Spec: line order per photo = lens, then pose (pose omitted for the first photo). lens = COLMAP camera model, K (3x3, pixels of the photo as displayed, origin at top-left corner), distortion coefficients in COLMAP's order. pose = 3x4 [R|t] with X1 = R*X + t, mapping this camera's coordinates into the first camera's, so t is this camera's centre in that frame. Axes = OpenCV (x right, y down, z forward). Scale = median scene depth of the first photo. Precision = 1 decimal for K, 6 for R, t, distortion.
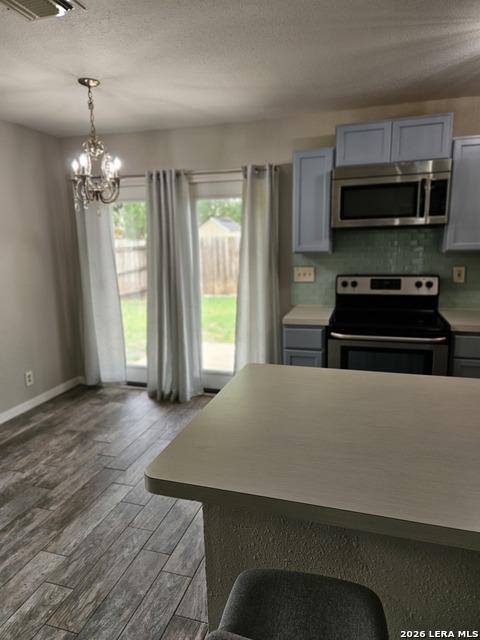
lens RADIAL K [[432.1, 0, 239.3], [0, 432.1, 320.8], [0, 0, 1]] dist [0.040590, 0.002010]
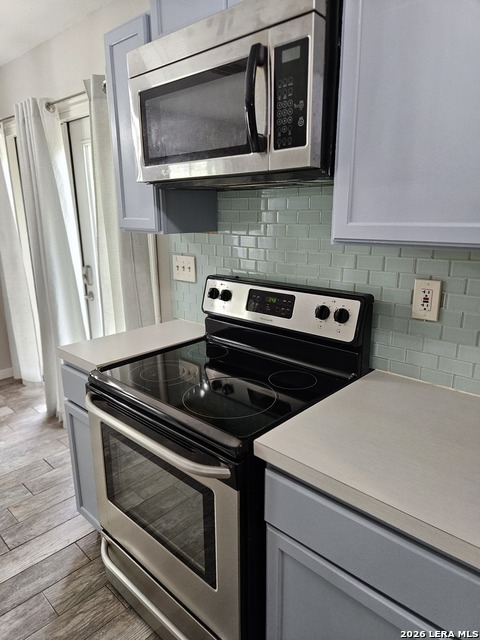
lens RADIAL K [[432.1, 0, 240.2], [0, 432.1, 318.9], [0, 0, 1]] dist [0.040590, 0.002010]
pose [[0.889764, 0.120275, -0.440288, 0.525990], [-0.088326, 0.991793, 0.092437, -0.109423], [0.447792, -0.043358, 0.893086, 0.561352]]
